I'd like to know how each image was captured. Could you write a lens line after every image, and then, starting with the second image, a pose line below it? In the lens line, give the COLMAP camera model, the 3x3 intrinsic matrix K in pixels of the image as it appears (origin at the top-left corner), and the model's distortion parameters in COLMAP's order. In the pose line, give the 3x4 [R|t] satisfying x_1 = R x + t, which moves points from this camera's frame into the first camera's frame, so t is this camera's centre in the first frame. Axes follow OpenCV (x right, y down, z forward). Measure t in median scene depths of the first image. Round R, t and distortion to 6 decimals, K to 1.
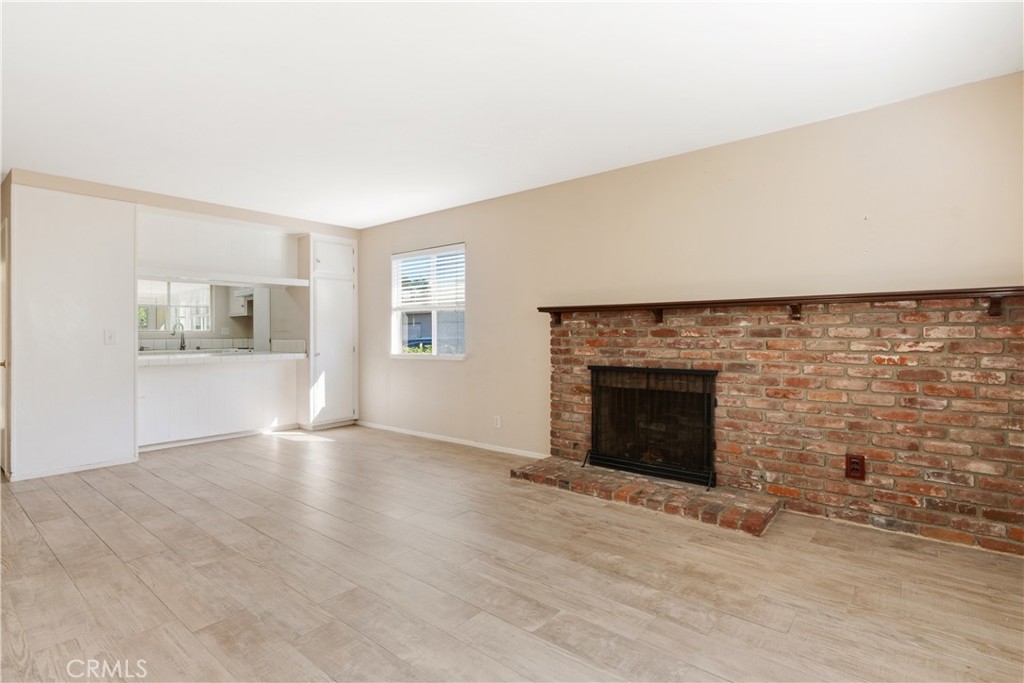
lens RADIAL K [[498.5, 0, 508.0], [0, 498.5, 330.5], [0, 0, 1]] dist [-0.002652, -0.000162]
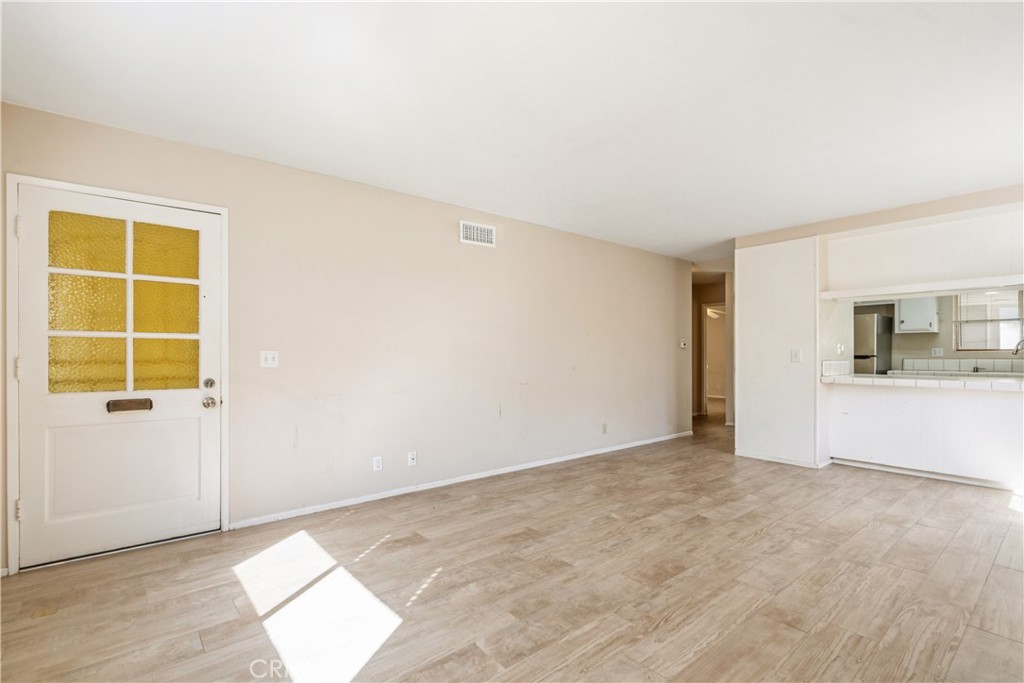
lens RADIAL K [[482.3, 0, 512.0], [0, 482.3, 341.5], [0, 0, 1]] dist [0.000725, 0.000338]
pose [[-0.189512, -0.018015, -0.981713, 0.546166], [0.005922, 0.999793, -0.019490, -0.003006], [0.981861, -0.009507, -0.189366, 0.670698]]
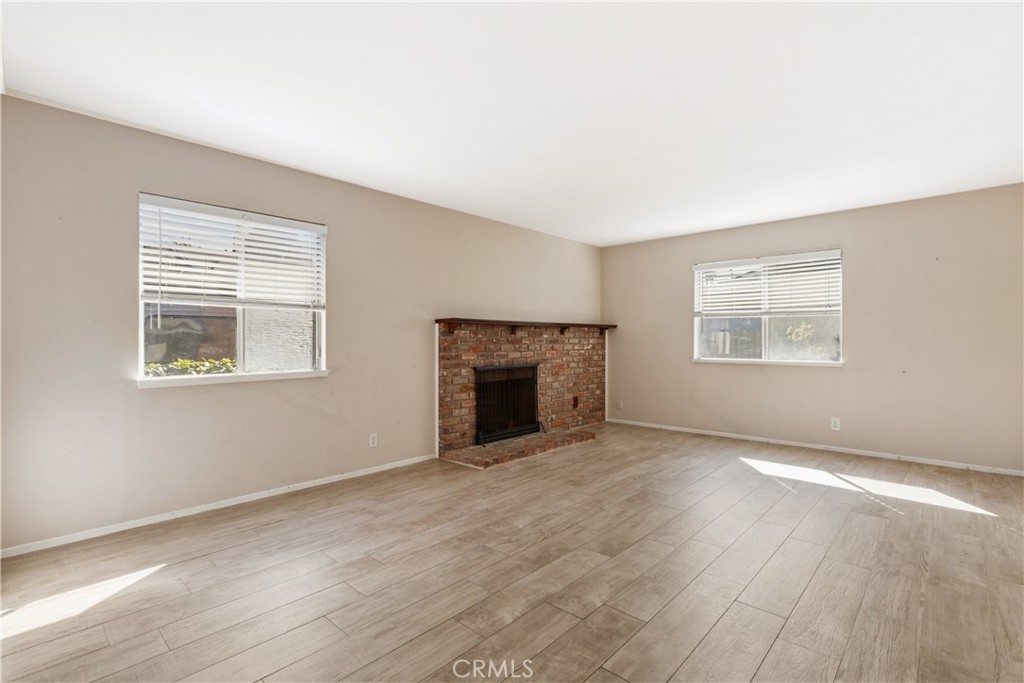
lens RADIAL K [[466.1, 0, 512.0], [0, 466.1, 341.5], [0, 0, 1]] dist [0.000459, 0.000137]
pose [[0.072322, 0.002100, 0.997379, -1.146343], [-0.002368, 0.999995, -0.001934, 0.008593], [-0.997379, -0.002221, 0.072327, 0.943411]]
